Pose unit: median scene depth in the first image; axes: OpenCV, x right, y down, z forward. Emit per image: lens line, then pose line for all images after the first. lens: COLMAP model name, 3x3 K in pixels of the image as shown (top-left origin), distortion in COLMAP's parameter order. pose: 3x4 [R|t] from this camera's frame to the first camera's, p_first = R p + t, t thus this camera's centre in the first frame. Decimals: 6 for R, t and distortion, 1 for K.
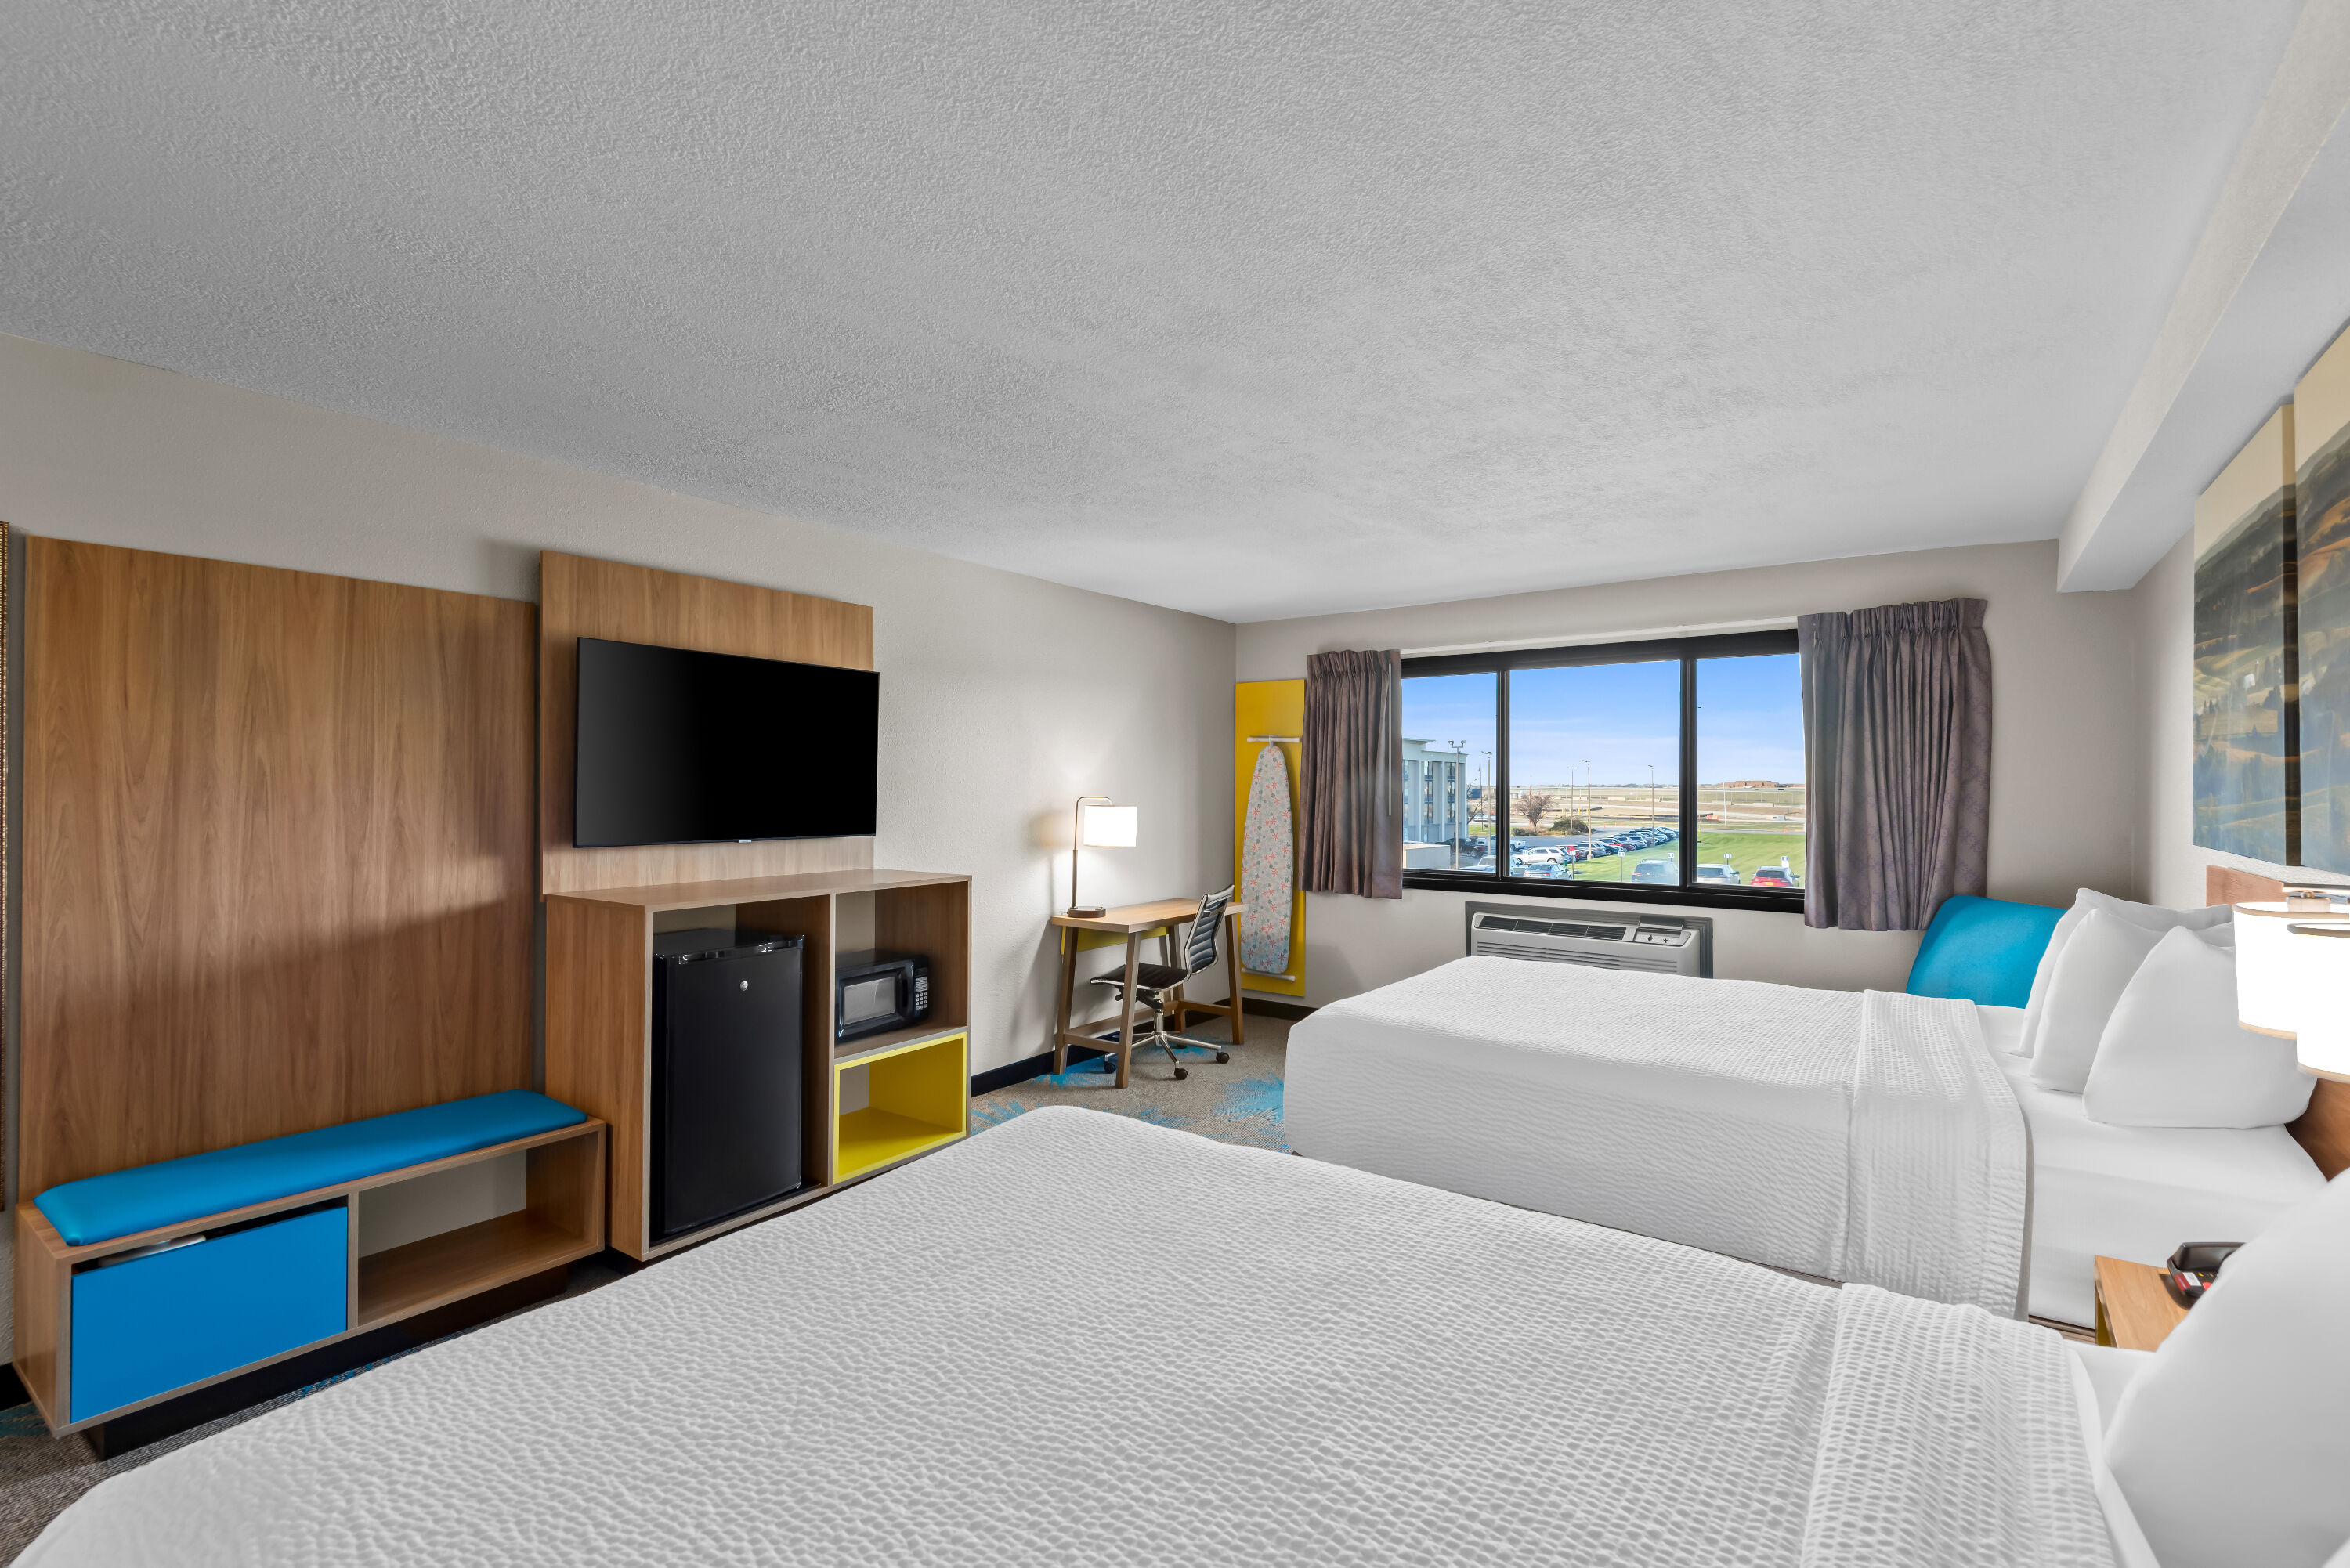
lens RADIAL K [[1049.1, 0, 1175.0], [0, 1049.1, 784.0], [0, 0, 1]] dist [-0.001618, -0.000336]
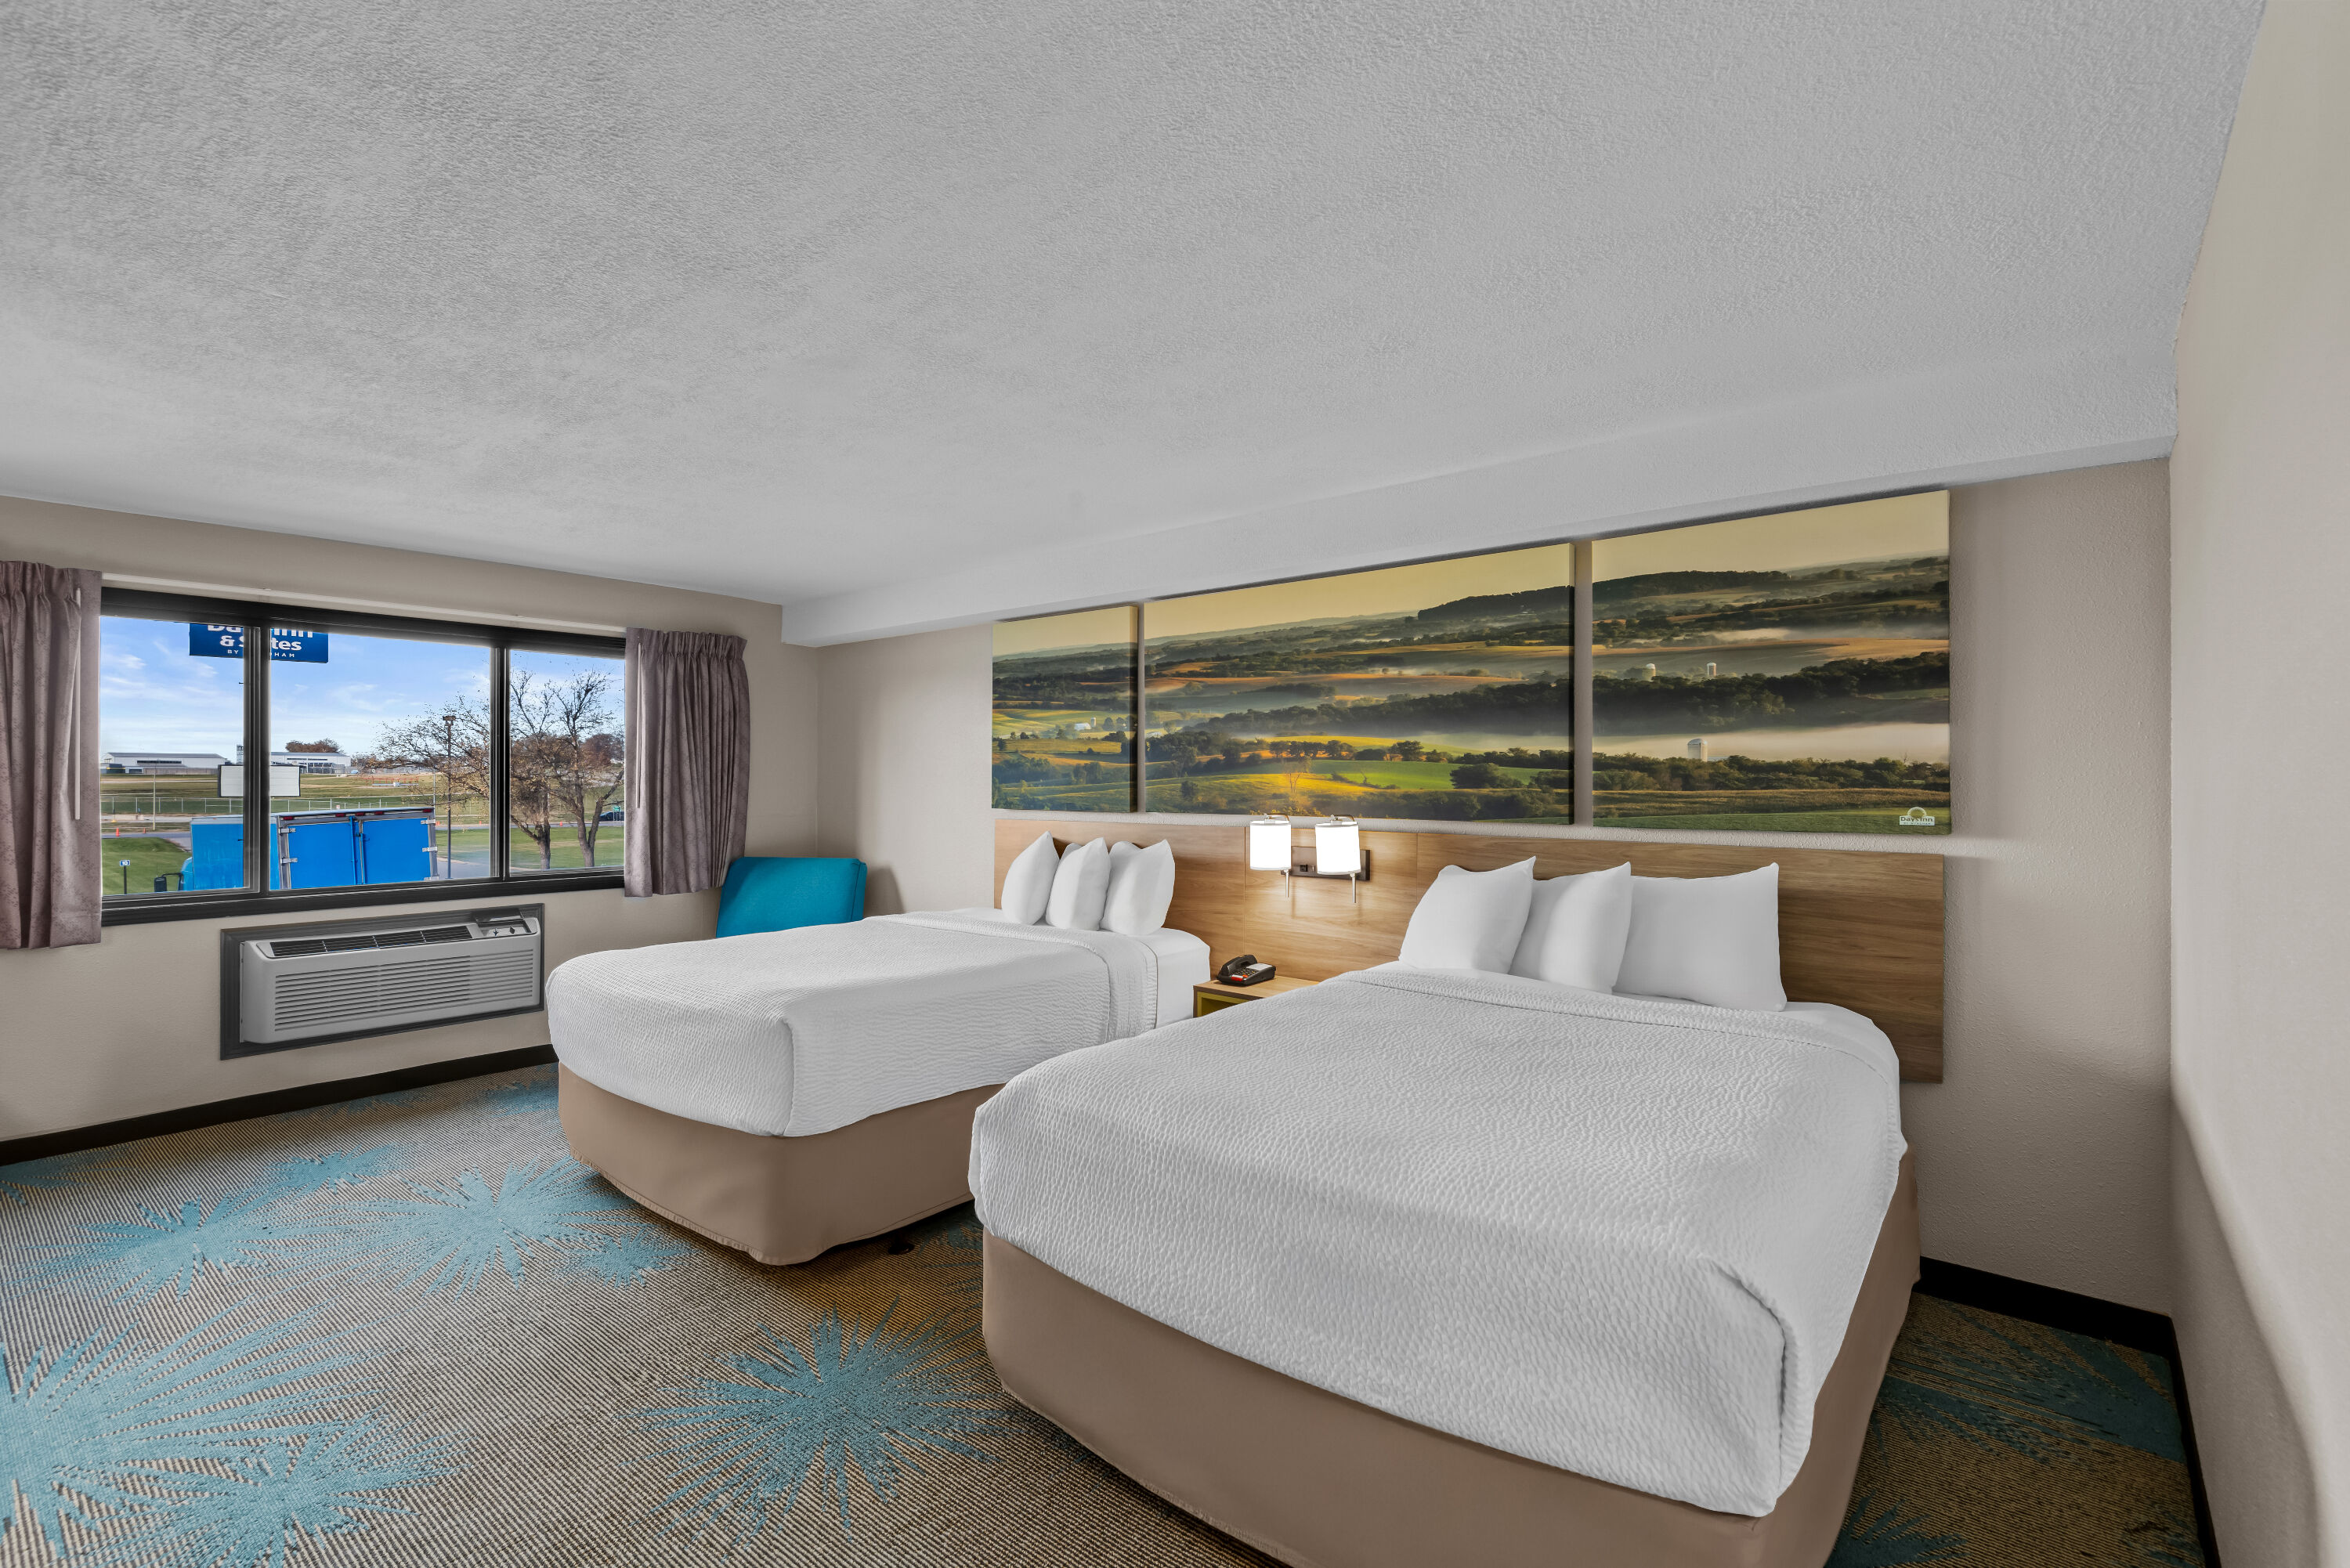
lens RADIAL K [[1049.1, 0, 1175.0], [0, 1049.1, 784.0], [0, 0, 1]] dist [-0.001618, -0.000336]
pose [[0.060941, -0.006341, 0.998121, -0.498667], [-0.004183, 0.999969, 0.006608, 0.000640], [-0.998133, -0.004578, 0.060912, 0.329868]]
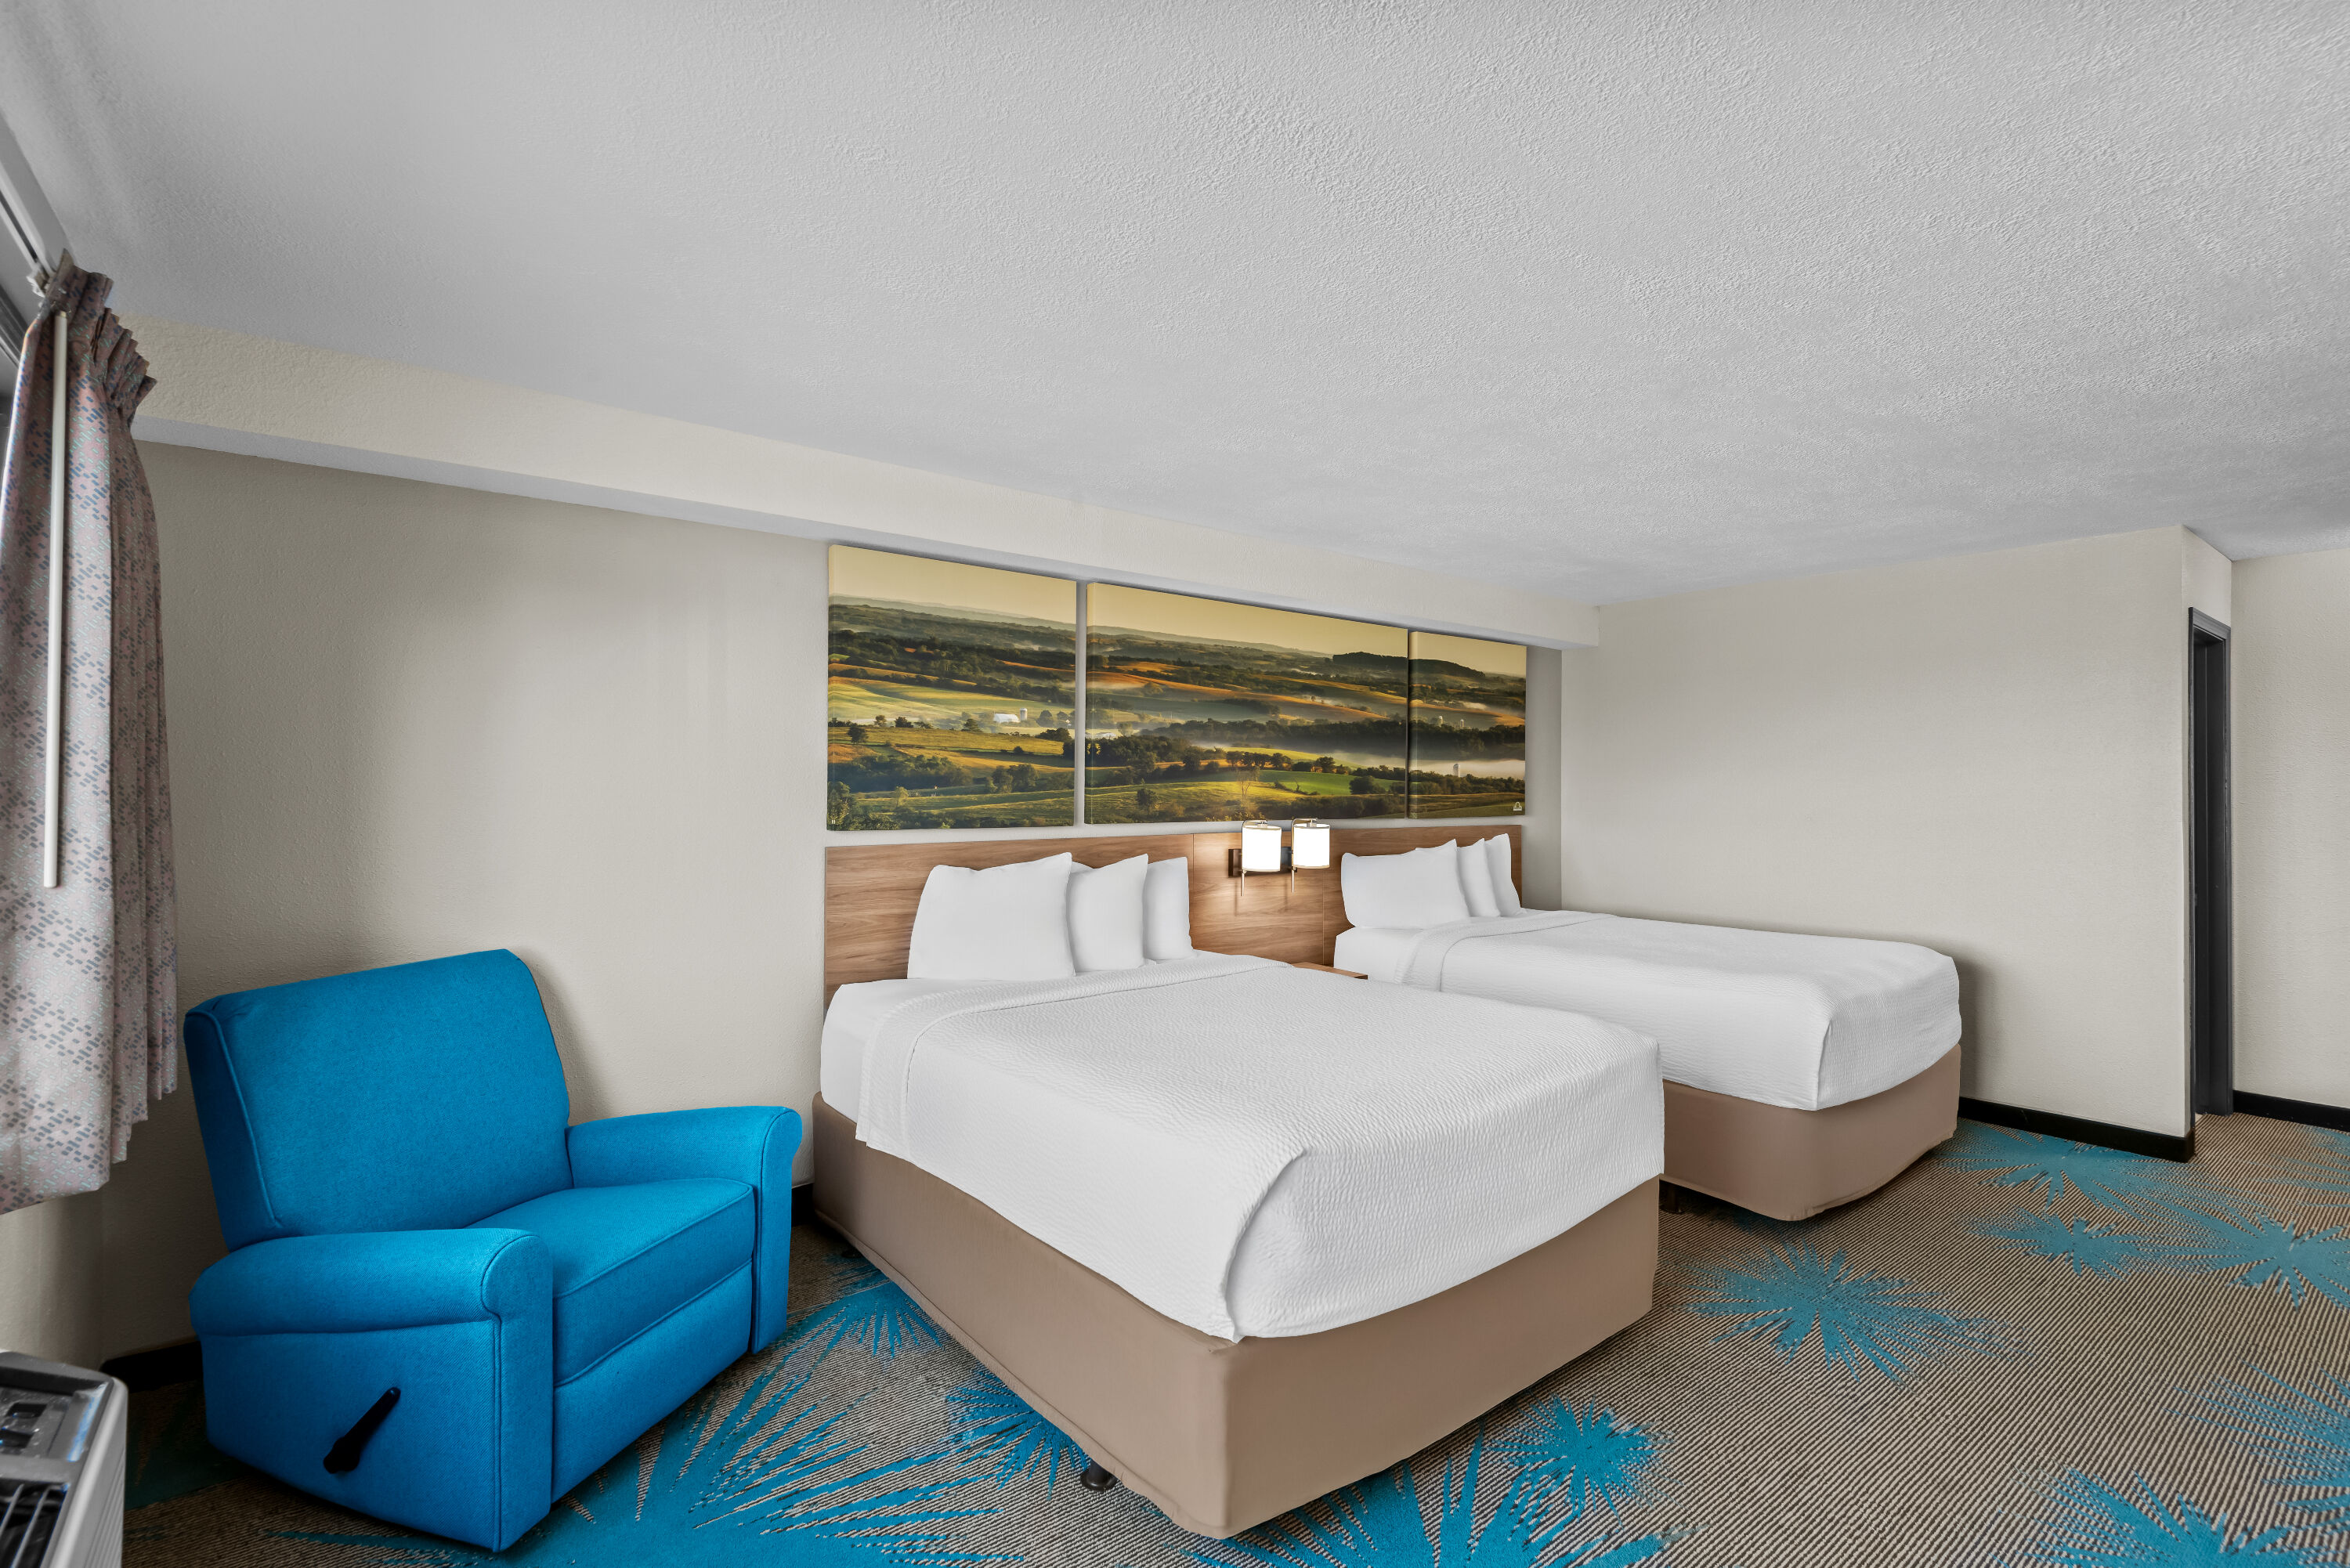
lens RADIAL K [[1077.0, 0, 1175.0], [0, 1077.0, 784.0], [0, 0, 1]] dist [0.000274, -0.000060]
pose [[-0.964039, -0.008234, 0.265632, 0.159490], [-0.009355, 0.999952, -0.002956, 0.002765], [-0.265595, -0.005335, -0.964070, 1.211057]]
